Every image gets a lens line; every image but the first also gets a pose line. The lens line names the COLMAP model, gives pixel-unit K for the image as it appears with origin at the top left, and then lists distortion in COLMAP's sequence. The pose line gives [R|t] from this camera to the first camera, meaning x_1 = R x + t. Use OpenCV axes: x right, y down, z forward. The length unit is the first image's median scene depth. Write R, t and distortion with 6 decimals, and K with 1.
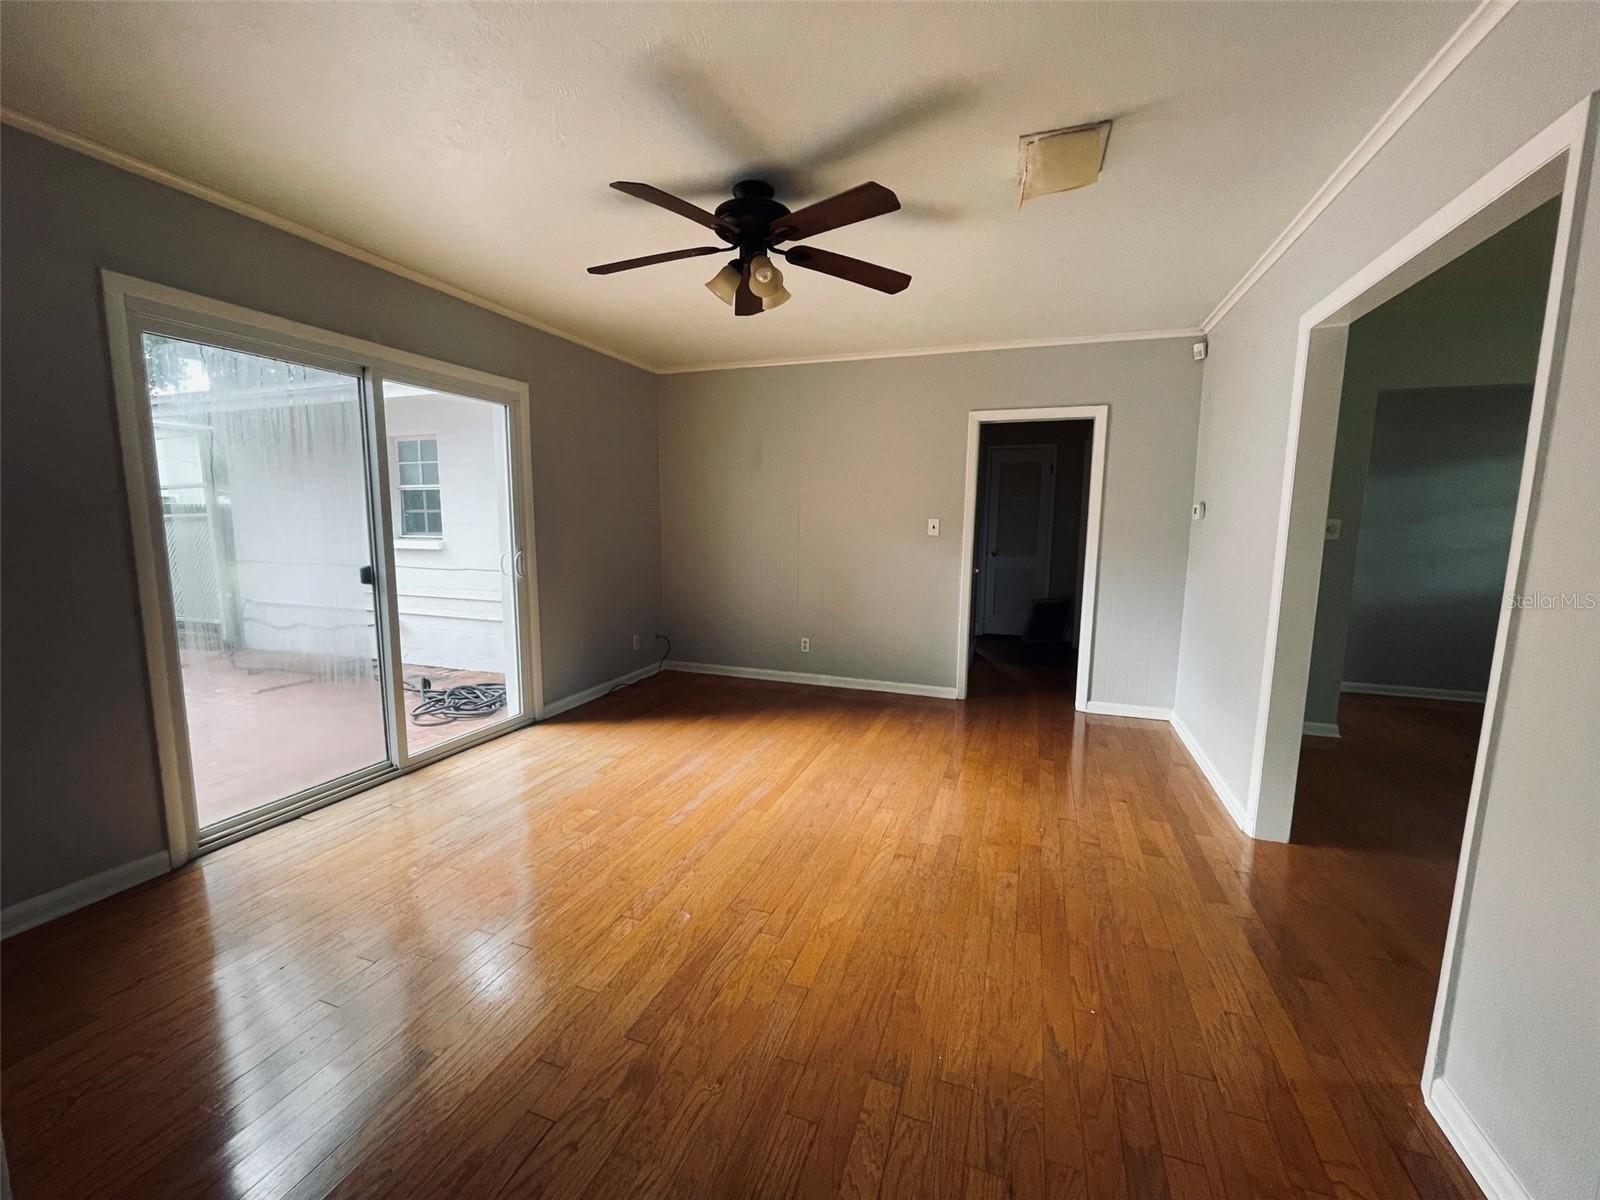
lens RADIAL K [[648.2, 0, 799.9], [0, 648.2, 599.5], [0, 0, 1]] dist [-0.000193, 0.000952]
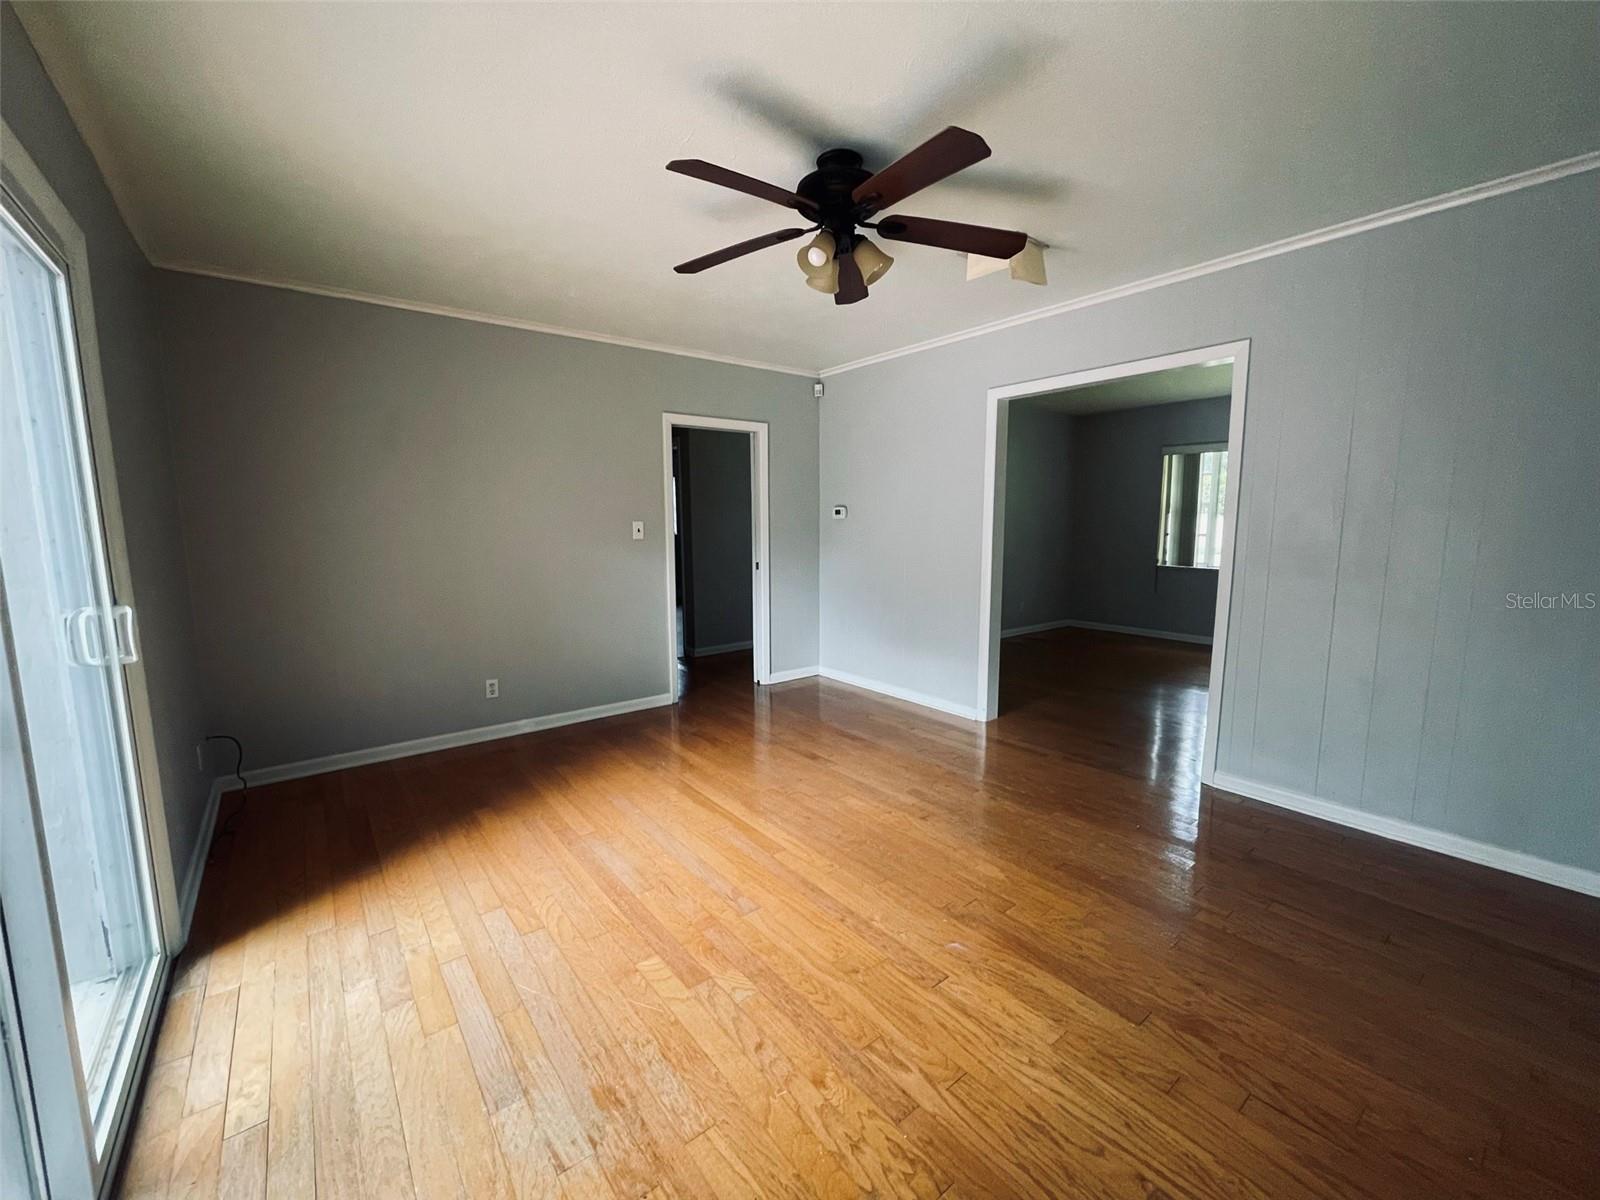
lens RADIAL K [[648.2, 0, 799.0], [0, 648.2, 597.5], [0, 0, 1]] dist [-0.000193, 0.000952]
pose [[0.531874, -0.116317, 0.838797, -0.562949], [0.120171, 0.990865, 0.061205, -0.052706], [-0.838253, 0.068246, 0.540993, 0.355449]]
